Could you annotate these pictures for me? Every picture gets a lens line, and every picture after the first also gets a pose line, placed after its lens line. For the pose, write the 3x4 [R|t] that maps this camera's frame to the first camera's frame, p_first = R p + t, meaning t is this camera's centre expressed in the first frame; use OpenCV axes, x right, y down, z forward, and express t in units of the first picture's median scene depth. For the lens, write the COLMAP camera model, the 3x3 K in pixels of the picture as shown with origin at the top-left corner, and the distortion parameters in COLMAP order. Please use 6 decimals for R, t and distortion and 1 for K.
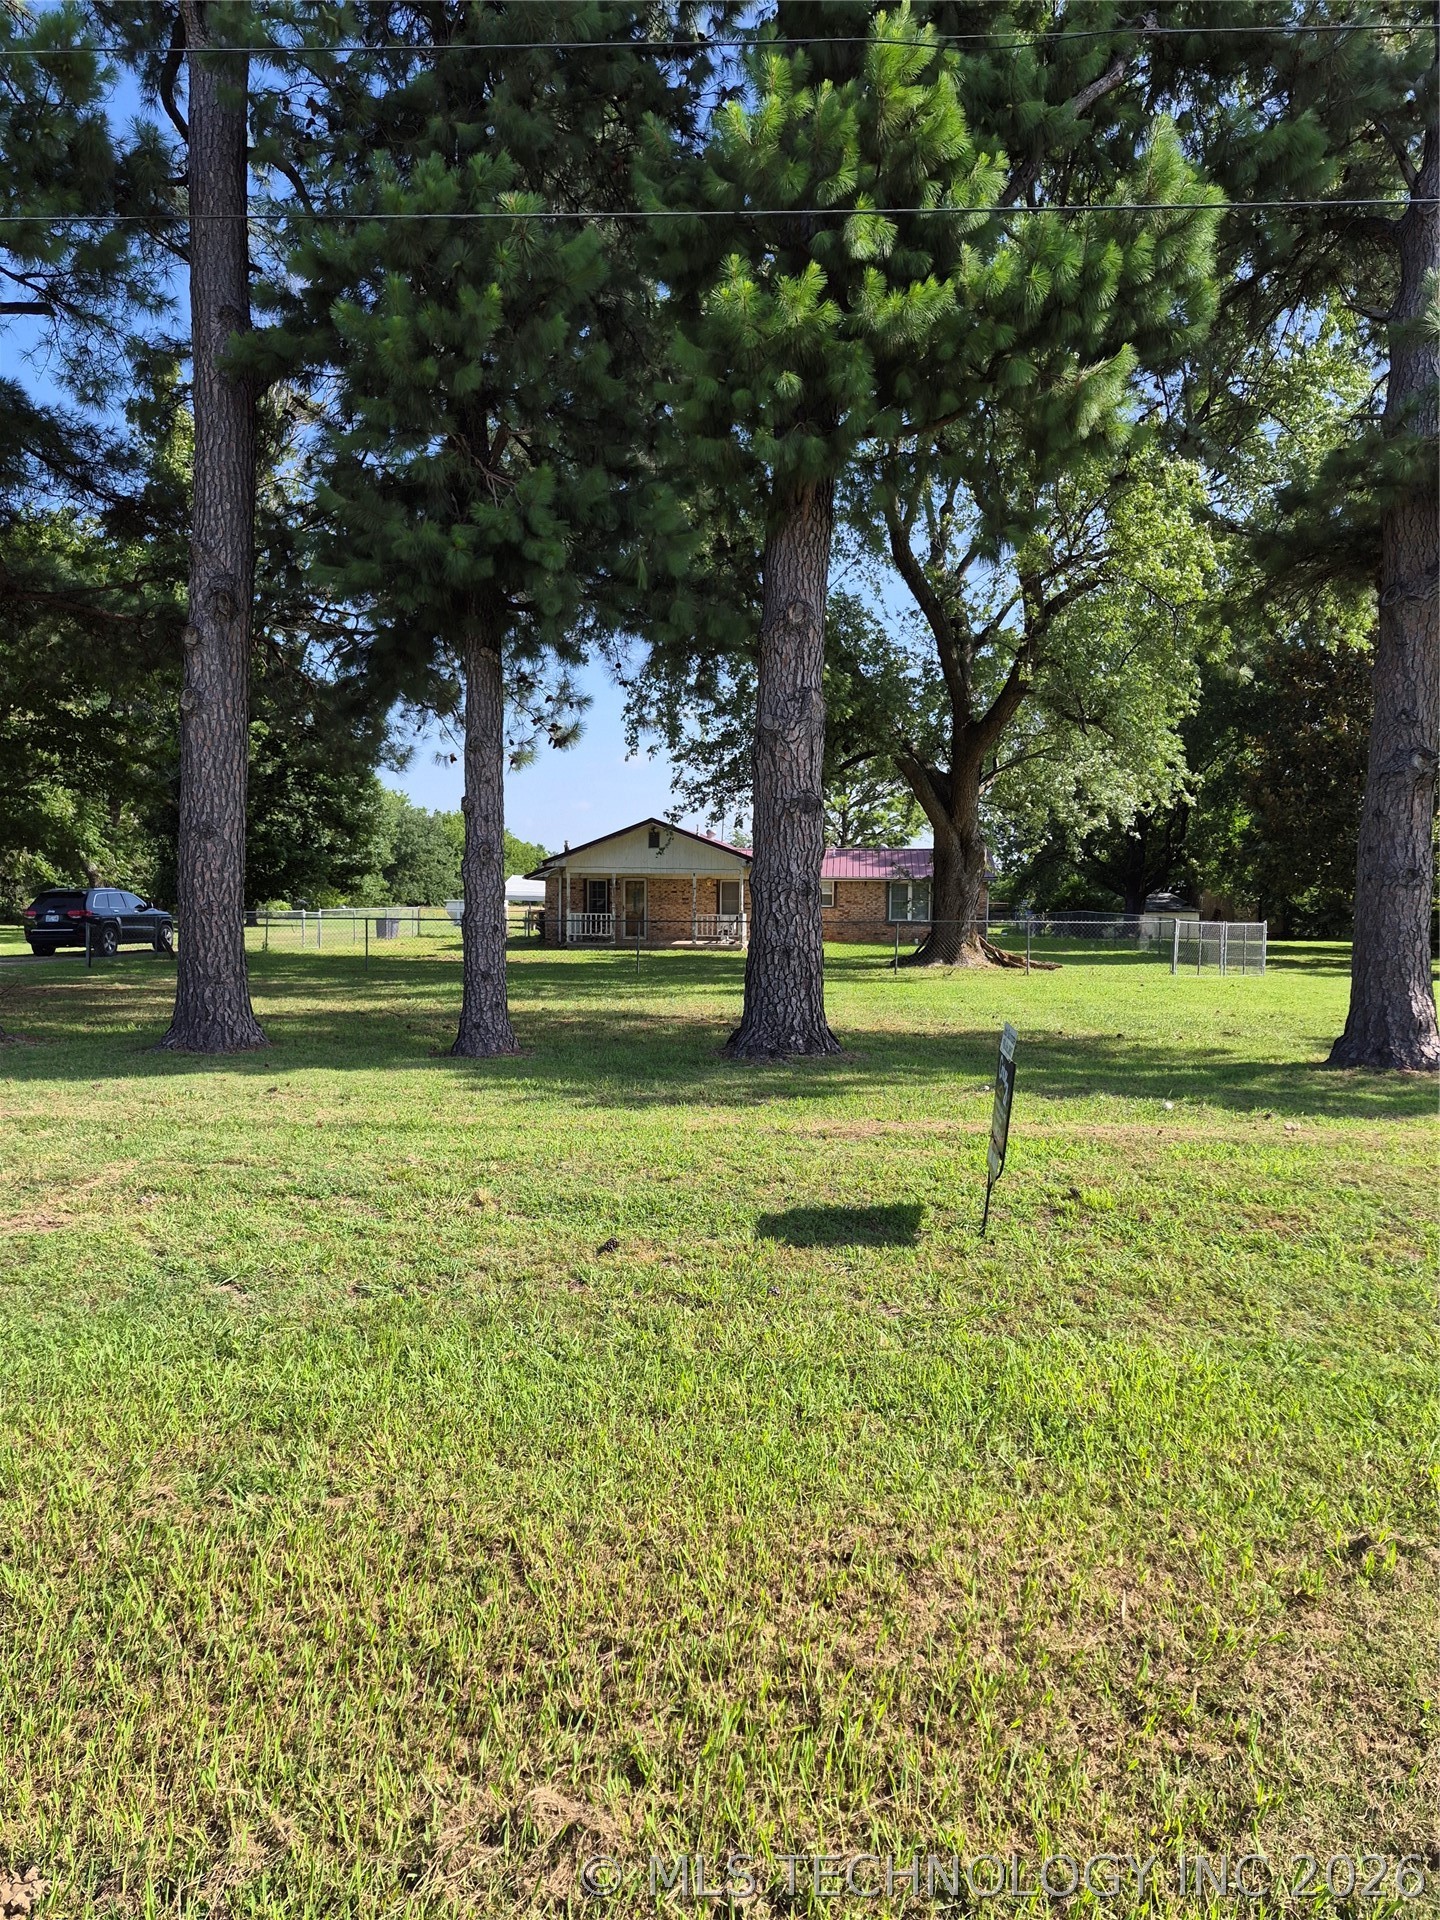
lens RADIAL K [[1350.2, 0, 720.0], [0, 1350.2, 960.0], [0, 0, 1]] dist [0.095623, -0.099504]
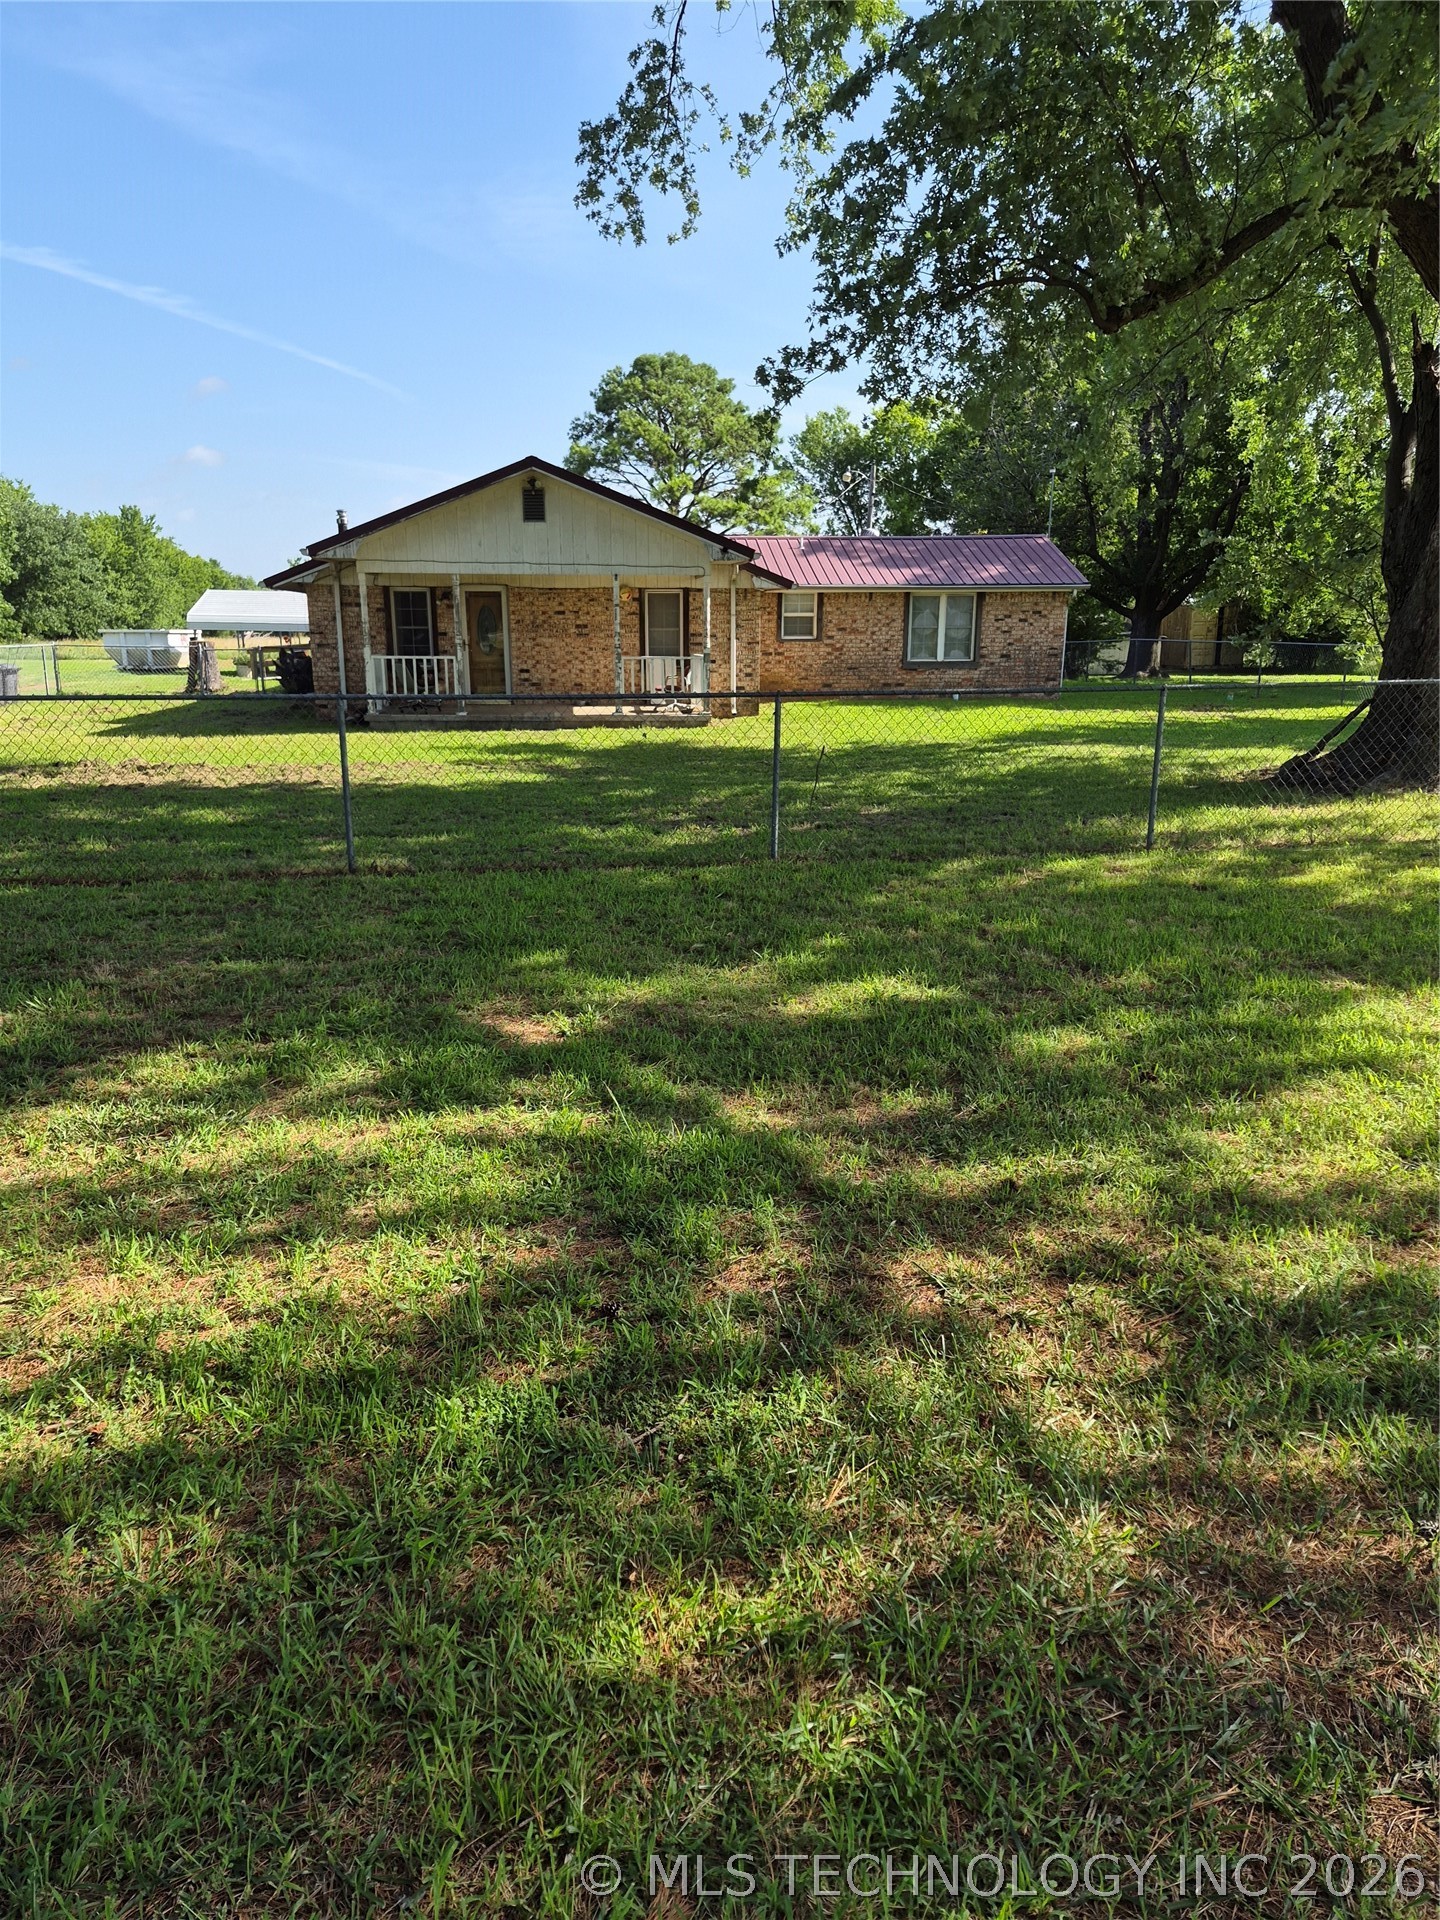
lens RADIAL K [[1350.2, 0, 720.0], [0, 1350.2, 960.0], [0, 0, 1]] dist [0.095623, -0.099504]
pose [[0.976759, -0.058076, 0.206324, -0.096082], [0.017378, 0.980881, 0.193829, -0.019378], [-0.213636, -0.185739, 0.959094, 0.463818]]
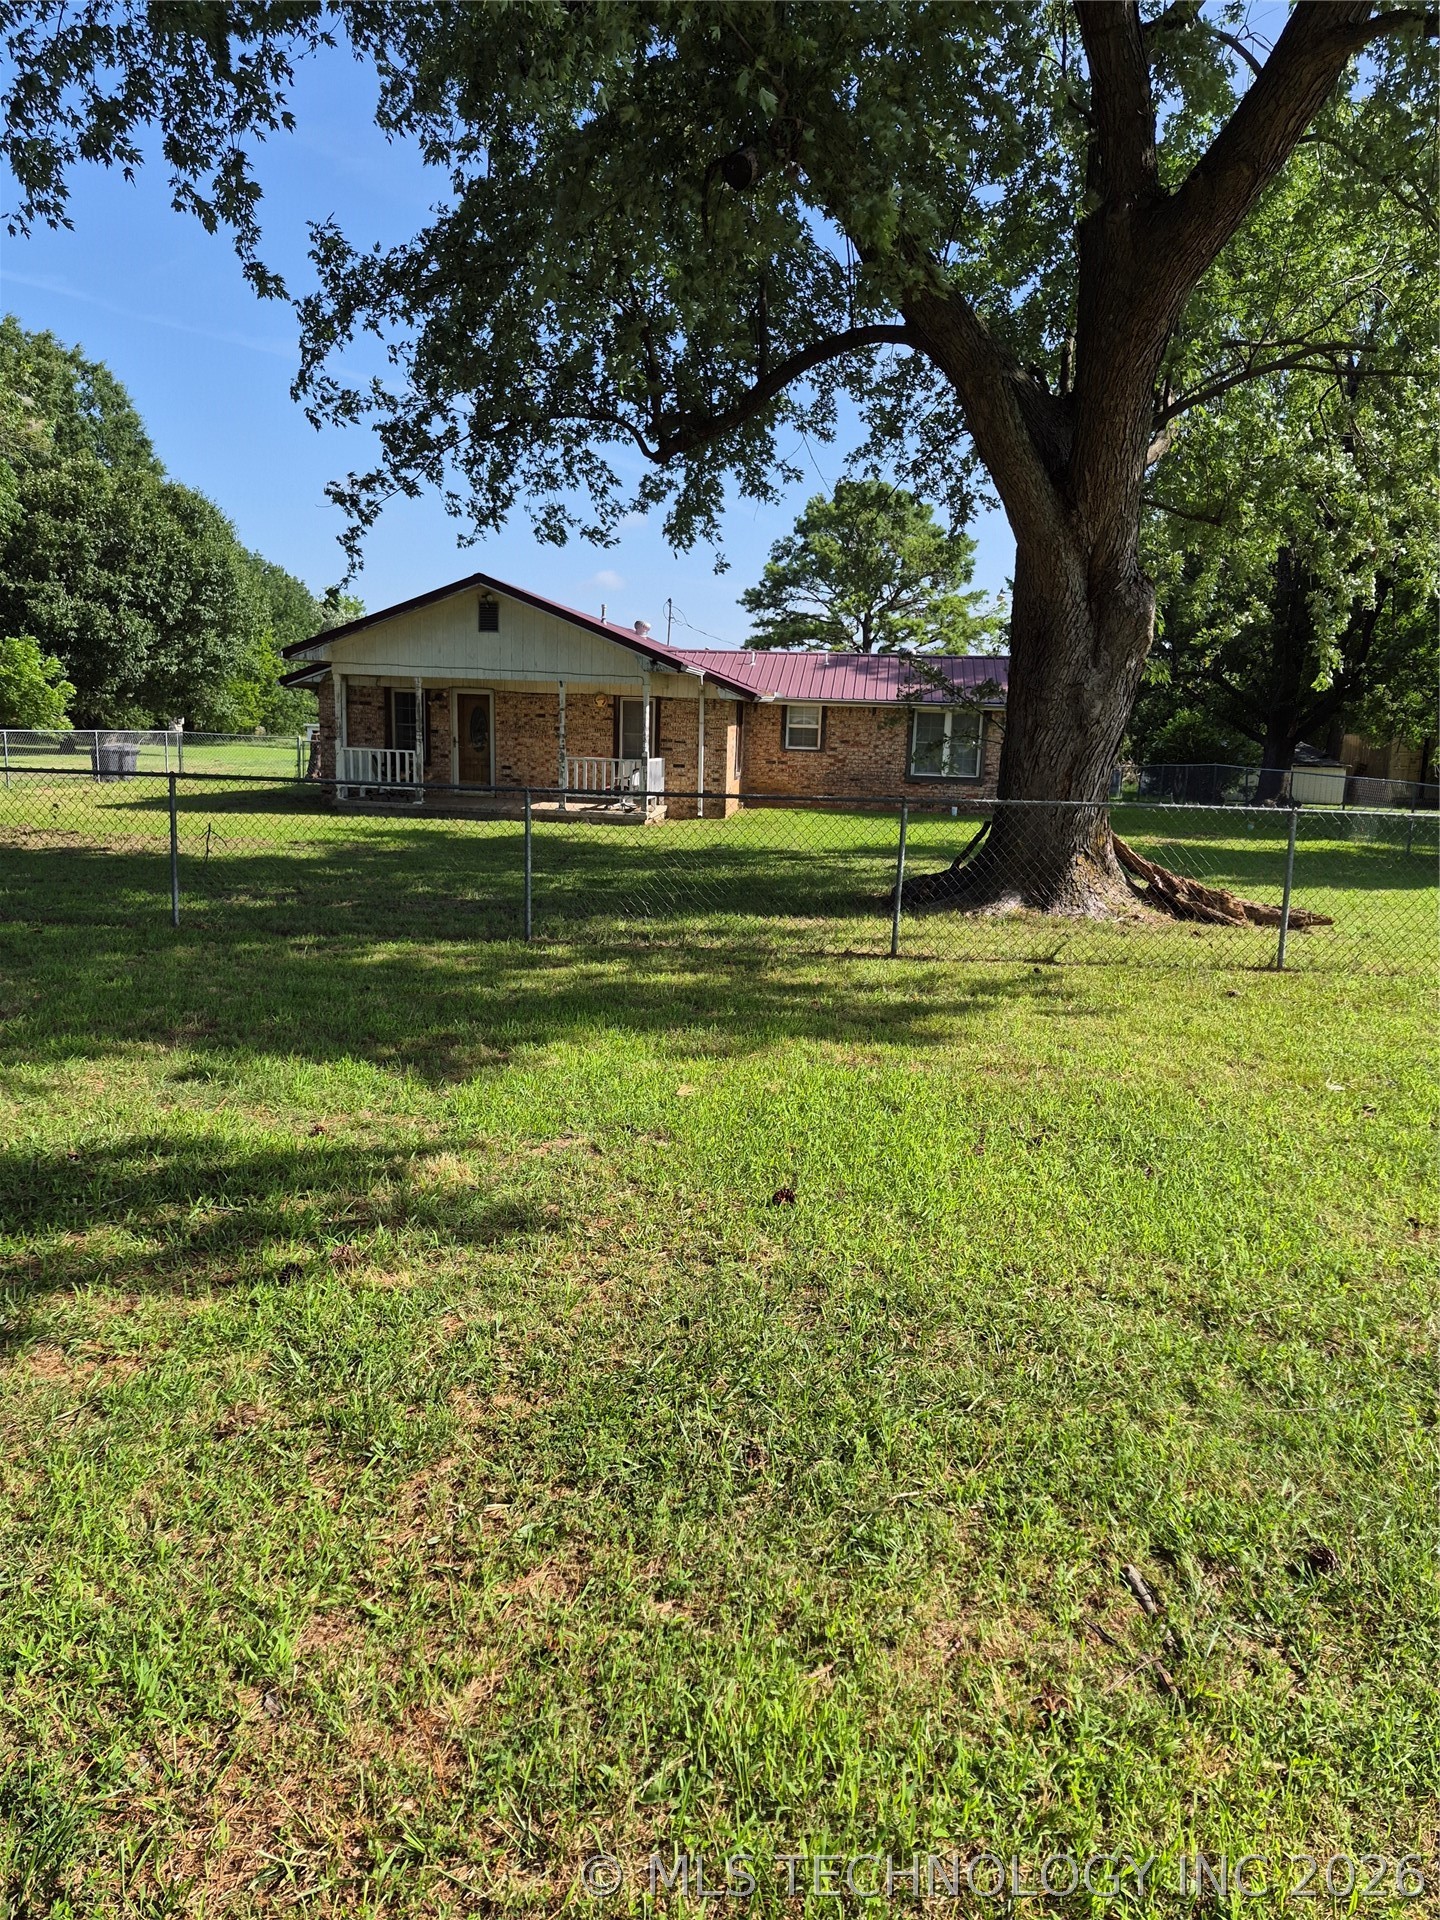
lens RADIAL K [[1350.2, 0, 720.0], [0, 1350.2, 960.0], [0, 0, 1]] dist [0.095623, -0.099504]
pose [[0.999259, 0.031718, -0.021810, 0.062353], [-0.028941, 0.992639, 0.117602, -0.017772], [0.025380, -0.116884, 0.992821, 0.434962]]
